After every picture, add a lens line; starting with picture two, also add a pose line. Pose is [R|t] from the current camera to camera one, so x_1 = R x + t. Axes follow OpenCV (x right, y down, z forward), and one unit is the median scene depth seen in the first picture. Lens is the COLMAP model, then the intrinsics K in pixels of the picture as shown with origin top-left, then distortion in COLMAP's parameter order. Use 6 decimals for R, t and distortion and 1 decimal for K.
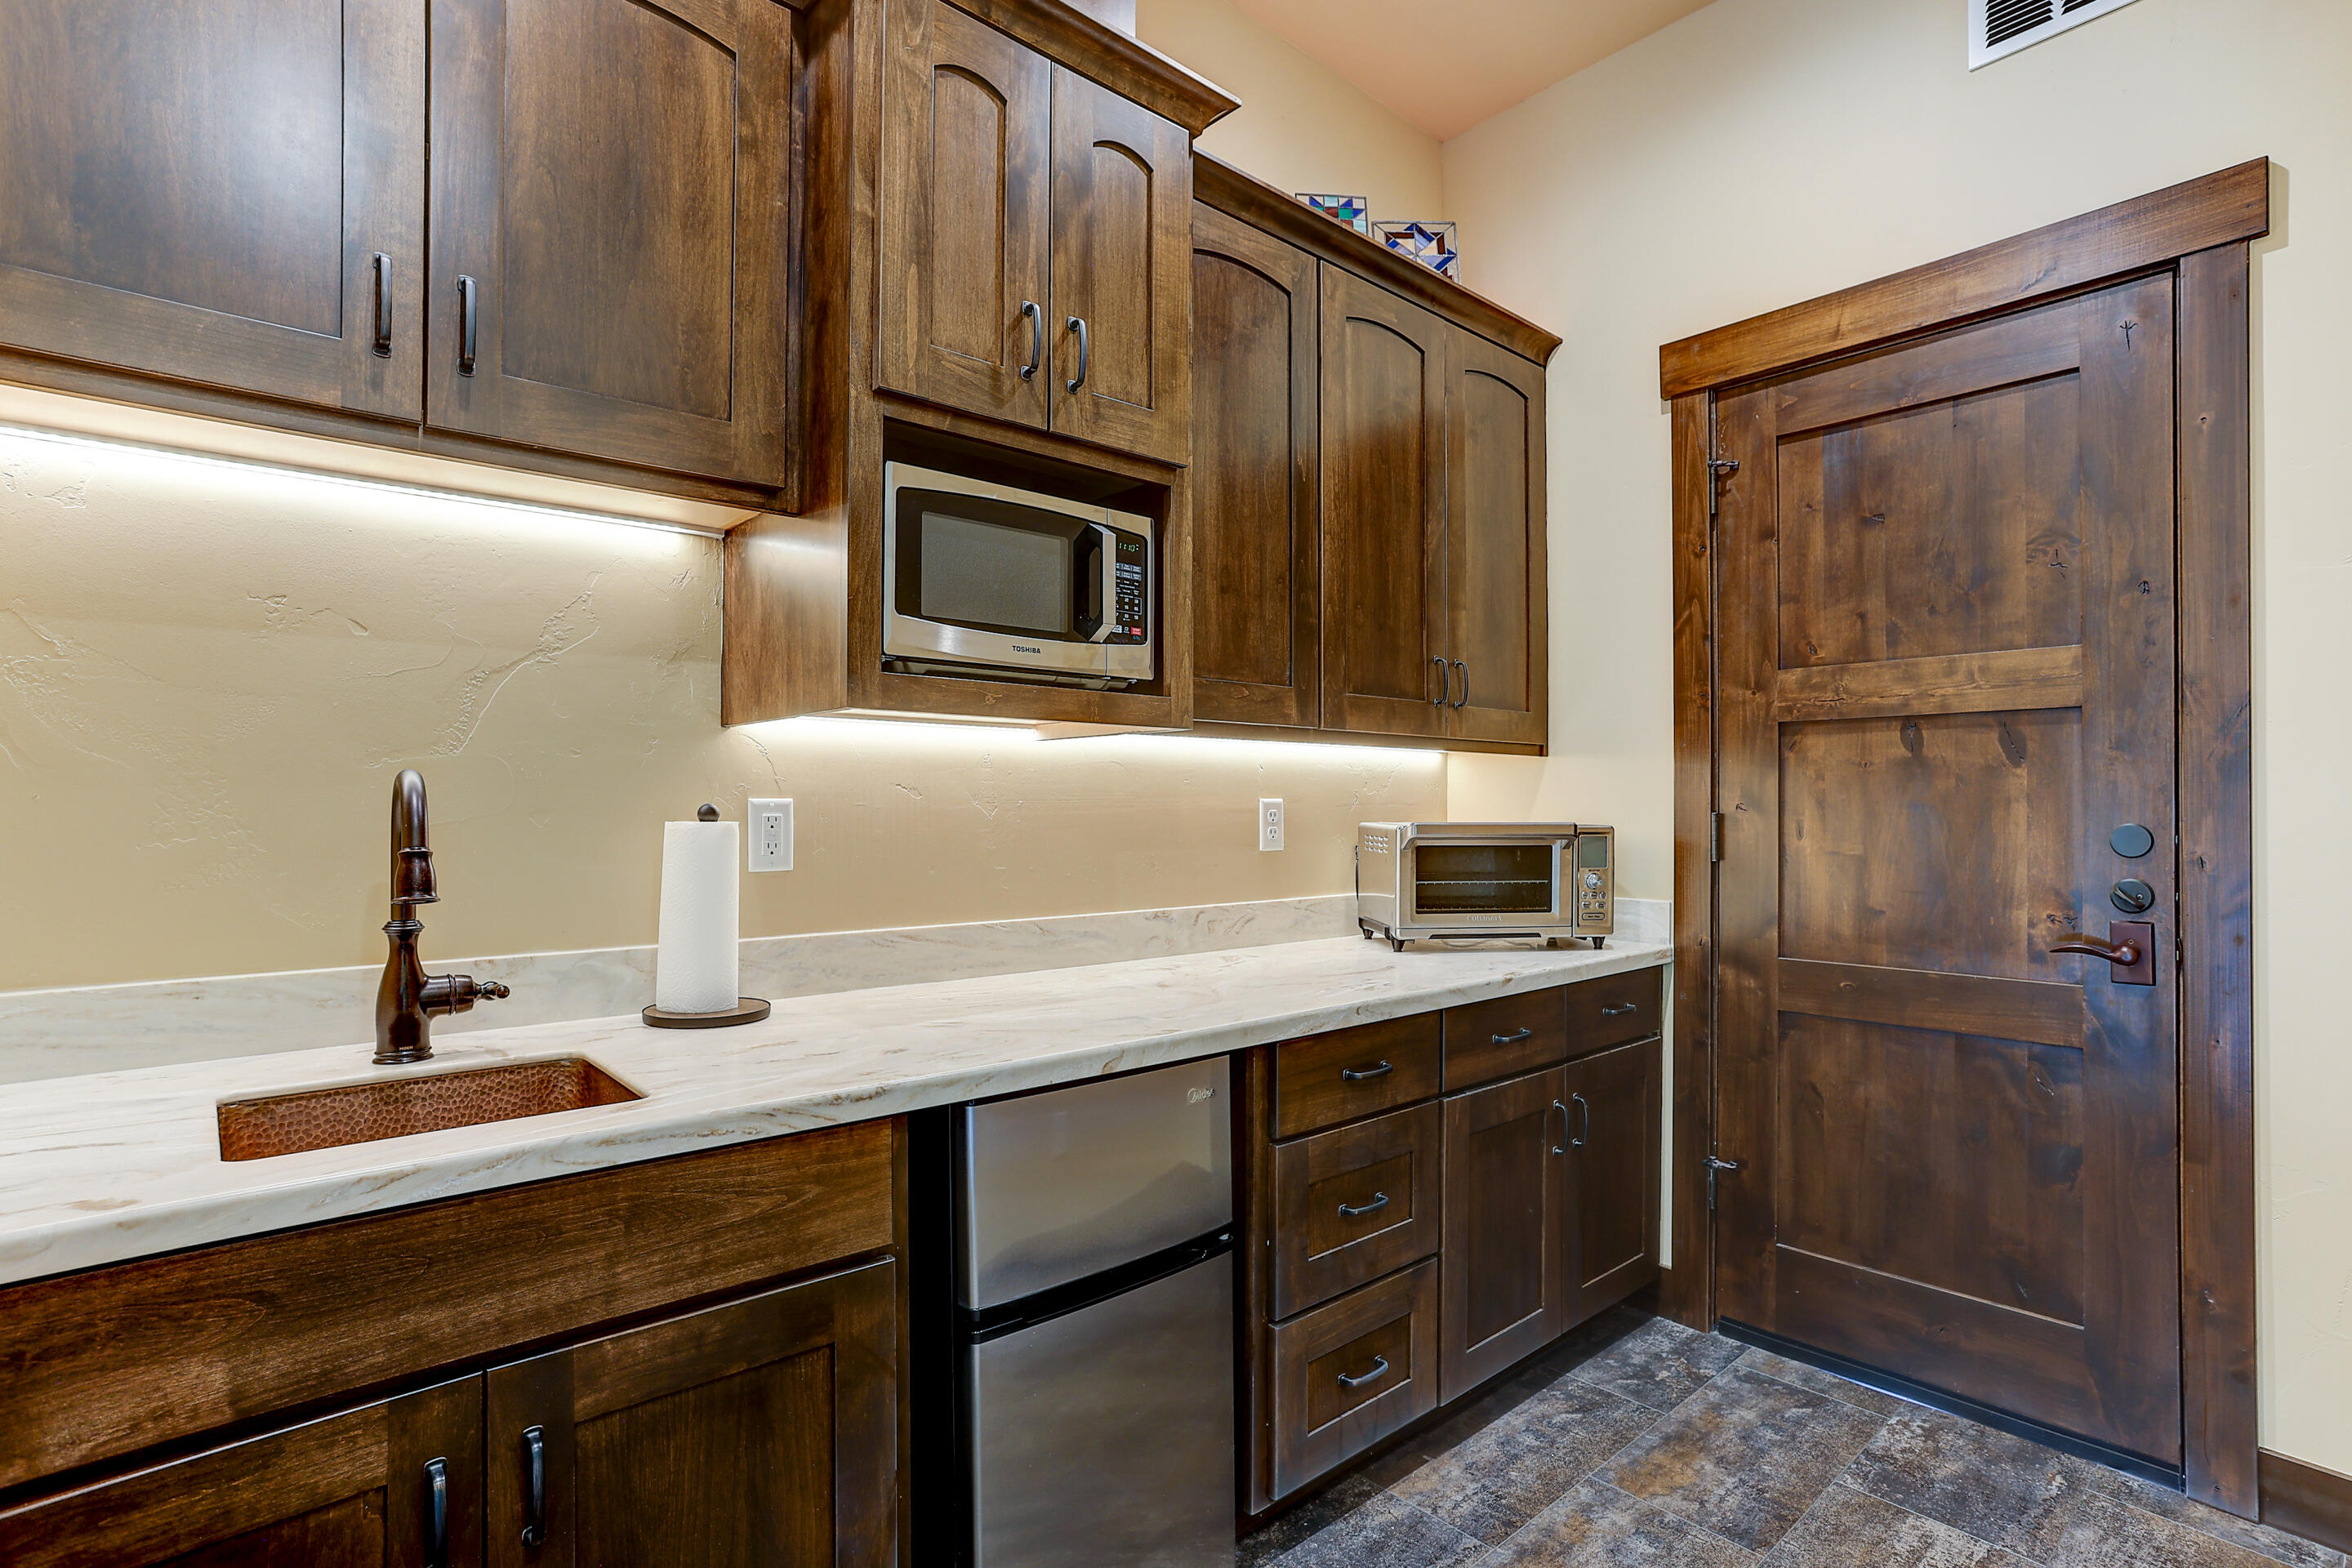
lens RADIAL K [[1140.4, 0, 1180.0], [0, 1140.4, 793.8], [0, 0, 1]] dist [-0.001274, -0.000036]
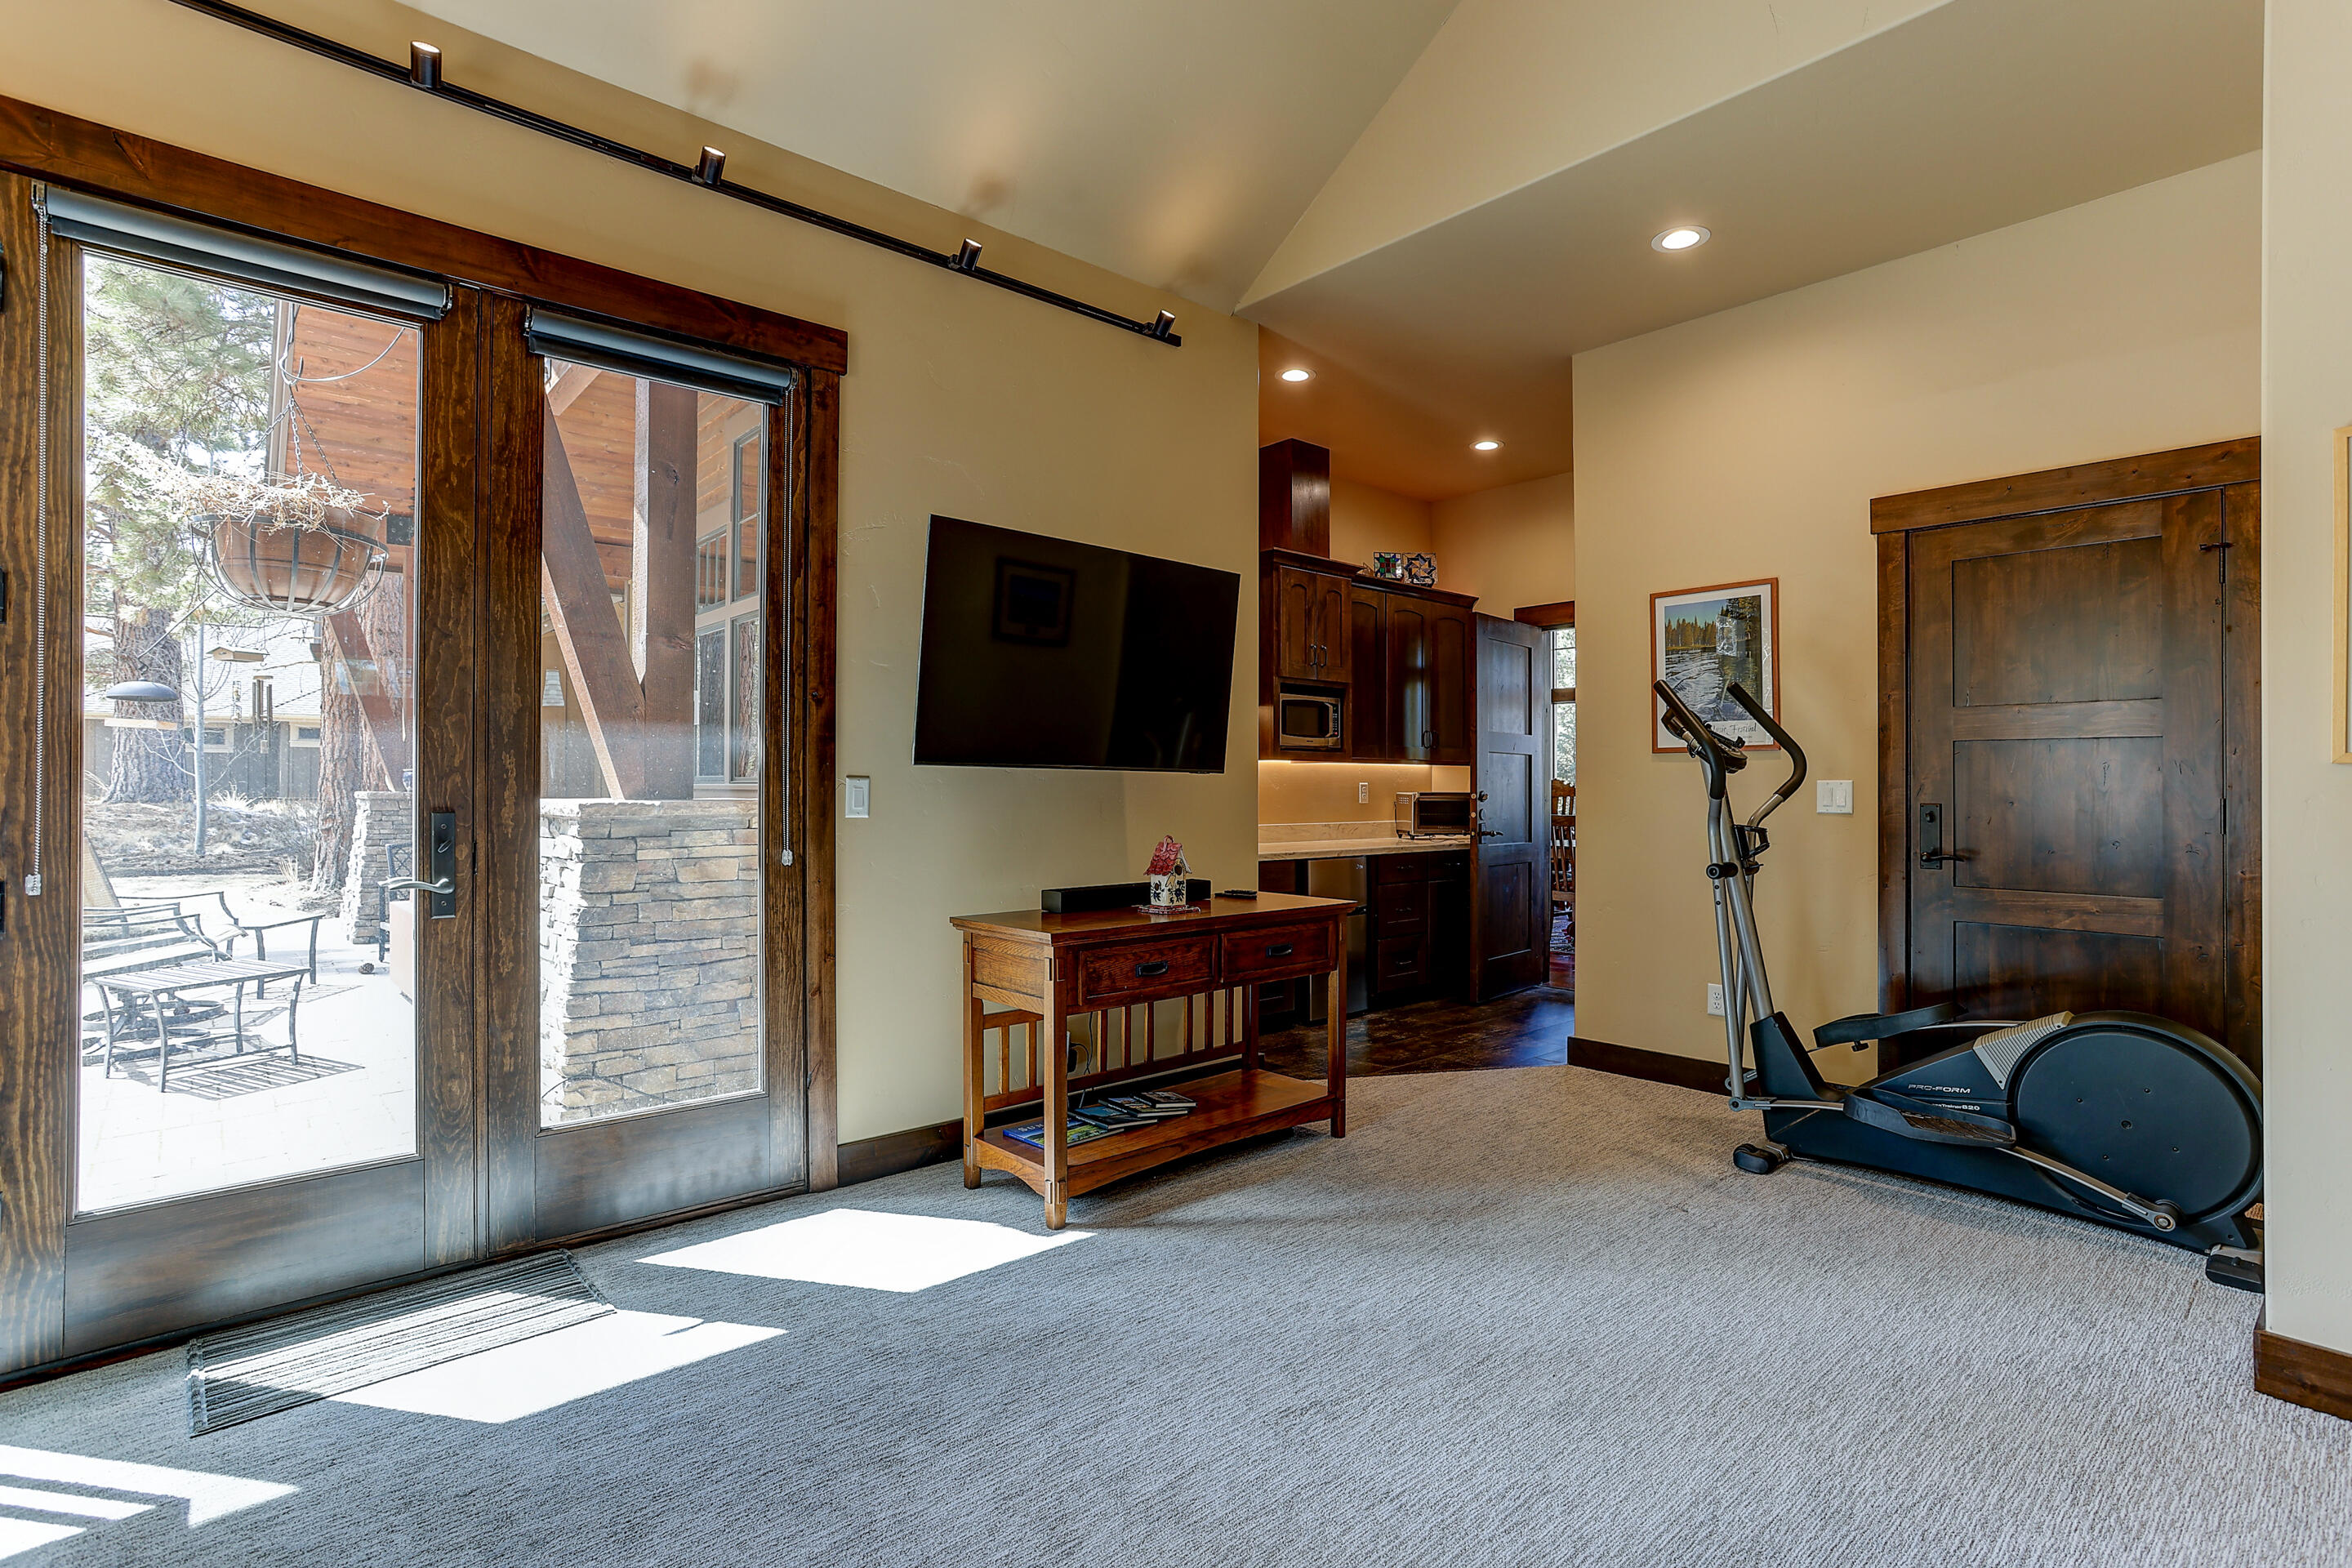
lens RADIAL K [[1140.4, 0, 1172.5], [0, 1140.4, 780.8], [0, 0, 1]] dist [-0.001274, -0.000036]
pose [[0.999990, 0.001819, 0.004049, -0.450423], [-0.001855, 0.999958, 0.008950, -0.027797], [-0.004032, -0.008958, 0.999952, -1.968033]]
